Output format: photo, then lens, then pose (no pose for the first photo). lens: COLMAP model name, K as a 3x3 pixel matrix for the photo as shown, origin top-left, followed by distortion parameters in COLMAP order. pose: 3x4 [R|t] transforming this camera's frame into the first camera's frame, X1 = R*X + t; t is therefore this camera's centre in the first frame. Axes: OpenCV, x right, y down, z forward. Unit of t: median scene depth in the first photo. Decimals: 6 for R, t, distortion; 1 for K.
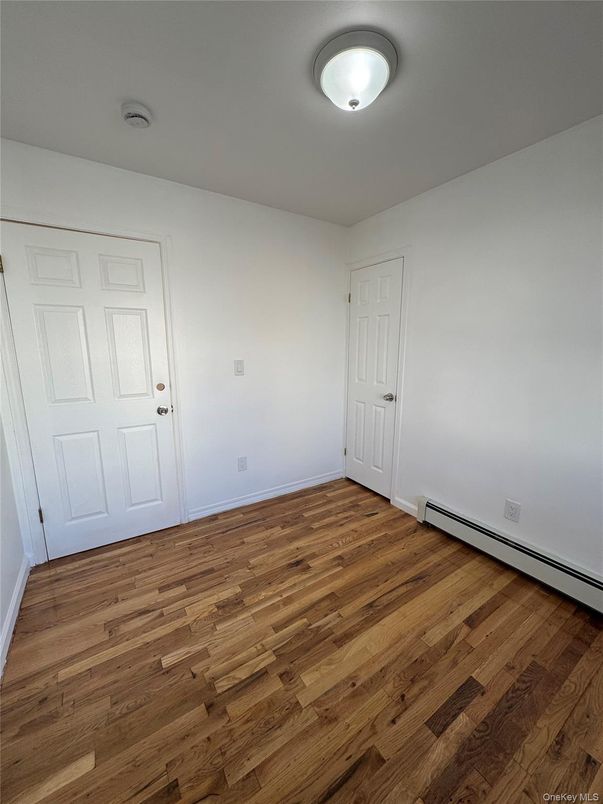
lens RADIAL K [[320.1, 0, 302.0], [0, 320.1, 401.7], [0, 0, 1]] dist [-0.003853, 0.000956]
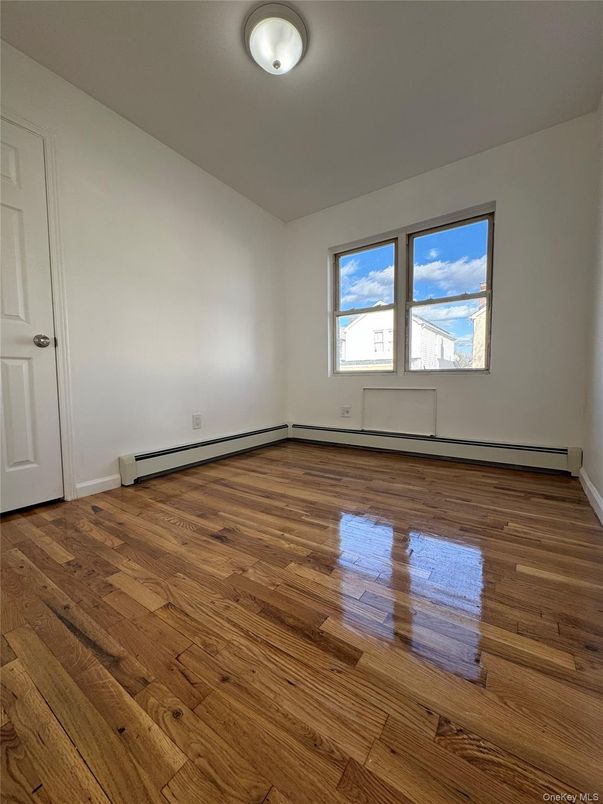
lens RADIAL K [[320.1, 0, 301.2], [0, 320.1, 400.2], [0, 0, 1]] dist [-0.003853, 0.000956]
pose [[-0.373650, -0.055545, 0.925905, -0.718906], [0.181795, 0.974461, 0.131821, 0.153085], [-0.909580, 0.217580, -0.354010, 1.026044]]
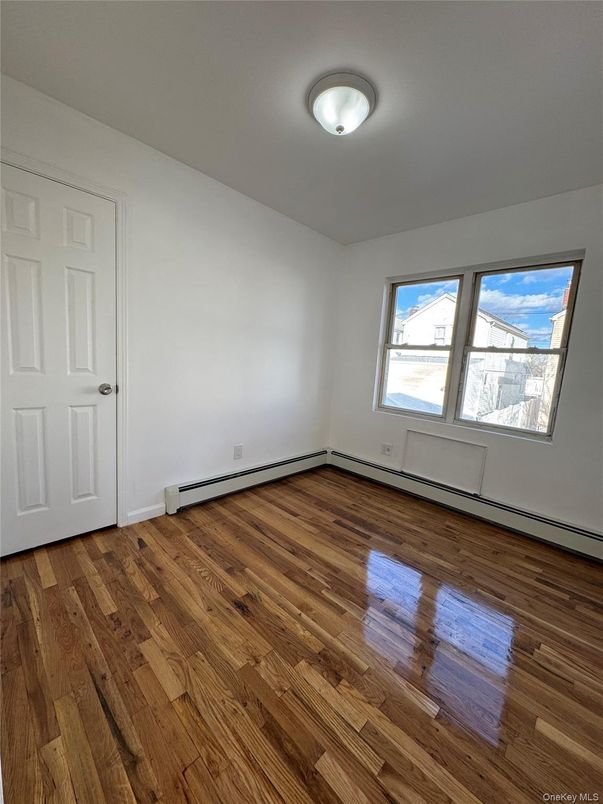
lens RADIAL K [[320.1, 0, 300.7], [0, 320.1, 400.4], [0, 0, 1]] dist [-0.003853, 0.000956]
pose [[-0.217181, -0.136861, 0.966489, -0.708086], [0.113311, 0.979894, 0.164221, -0.077085], [-0.969533, 0.145179, -0.197306, 0.948714]]
